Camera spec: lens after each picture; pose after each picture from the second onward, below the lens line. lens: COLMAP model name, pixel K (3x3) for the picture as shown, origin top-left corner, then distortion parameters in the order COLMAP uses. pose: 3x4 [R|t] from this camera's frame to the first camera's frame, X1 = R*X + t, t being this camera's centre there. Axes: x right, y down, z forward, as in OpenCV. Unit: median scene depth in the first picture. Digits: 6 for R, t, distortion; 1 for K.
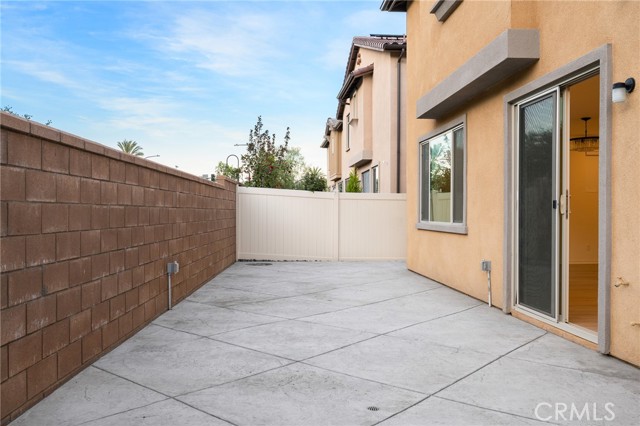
lens RADIAL K [[536.9, 0, 320.0], [0, 536.9, 213.0], [0, 0, 1]] dist [-0.064849, -0.001219]
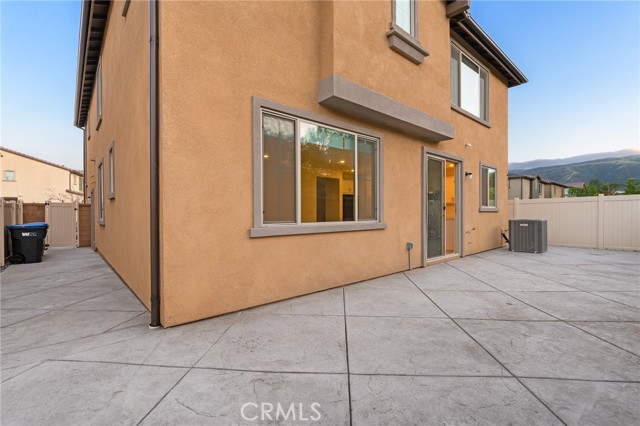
lens RADIAL K [[290.9, 0, 317.3], [0, 290.9, 213.8], [0, 0, 1]] dist [-0.002790, -0.000212]
pose [[-0.599220, -0.006540, 0.800558, -0.333849], [0.002942, 0.999942, 0.010370, -0.006865], [-0.800579, 0.008570, -0.599166, 2.745254]]
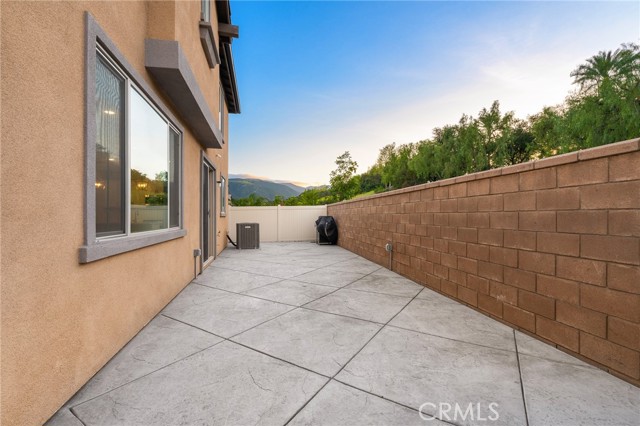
lens RADIAL K [[283.1, 0, 316.1], [0, 283.1, 213.3], [0, 0, 1]] dist [-0.002208, -0.000119]
pose [[-0.991566, -0.000953, -0.129601, 0.130402], [0.000023, 0.999972, -0.007527, -0.006830], [0.129605, -0.007467, -0.991538, 2.888976]]
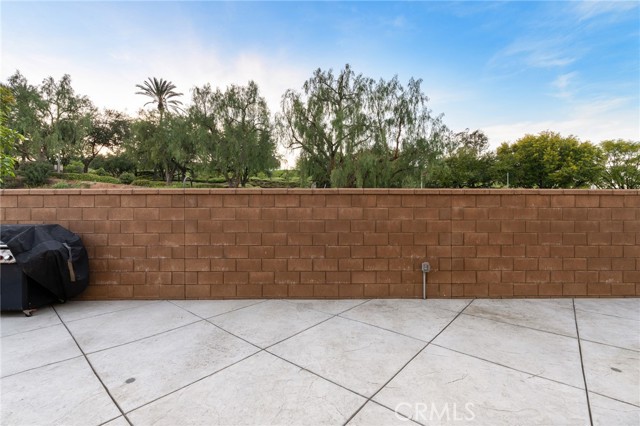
lens RADIAL K [[283.1, 0, 316.1], [0, 283.1, 213.3], [0, 0, 1]] dist [-0.002208, -0.000119]
pose [[-0.006531, -0.004758, -0.999967, 0.613275], [-0.001264, 0.999988, -0.004749, -0.035794], [0.999978, 0.001232, -0.006537, 1.118928]]
